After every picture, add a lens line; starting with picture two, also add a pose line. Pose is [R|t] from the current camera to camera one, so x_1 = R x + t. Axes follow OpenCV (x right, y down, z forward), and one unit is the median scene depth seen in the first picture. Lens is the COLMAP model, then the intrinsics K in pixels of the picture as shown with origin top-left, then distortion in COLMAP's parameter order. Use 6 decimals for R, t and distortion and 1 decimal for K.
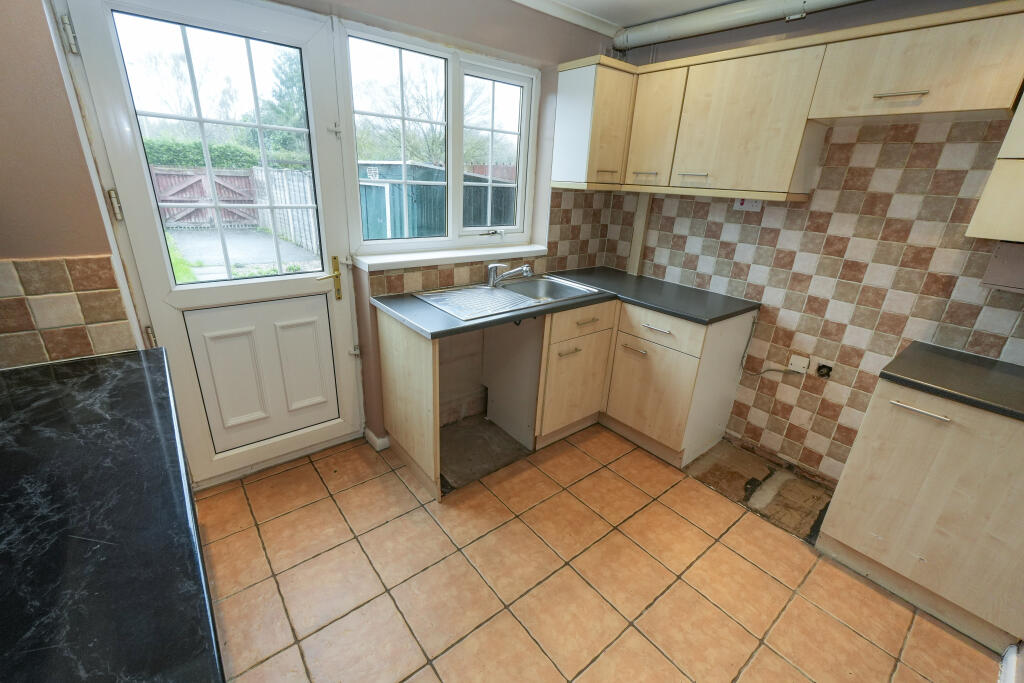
lens RADIAL K [[428.4, 0, 510.8], [0, 428.4, 342.7], [0, 0, 1]] dist [0.000713, 0.000004]
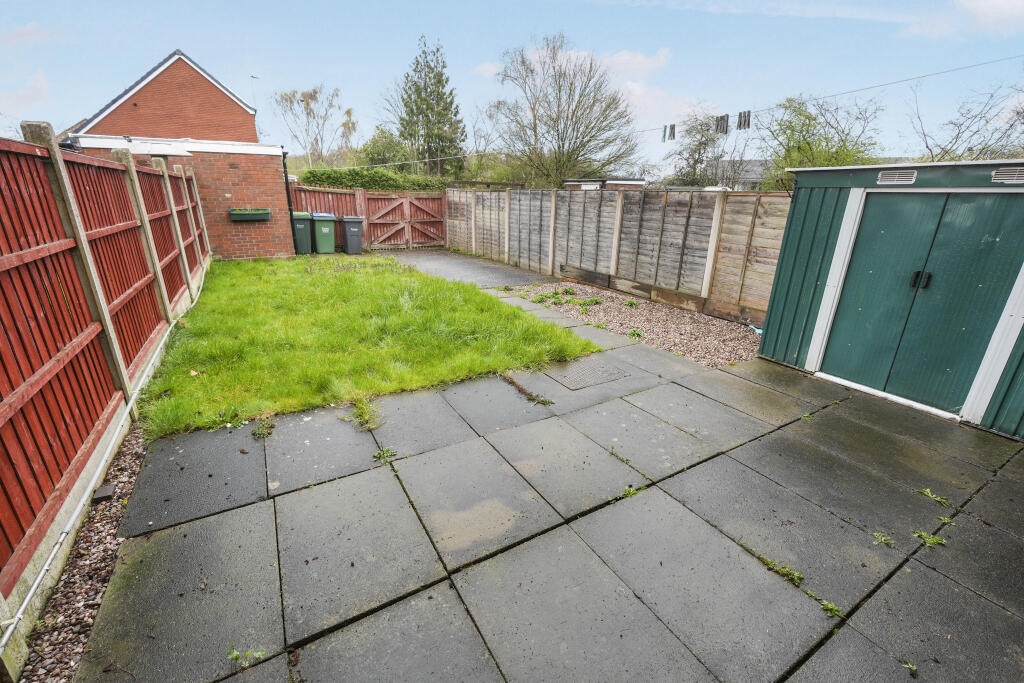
lens RADIAL K [[428.4, 0, 509.7], [0, 428.4, 341.6], [0, 0, 1]] dist [0.000713, 0.000004]
pose [[0.986795, 0.020345, -0.160694, -0.295540], [-0.026178, 0.999070, -0.034266, -0.022079], [0.159848, 0.038020, 0.986409, 0.050757]]
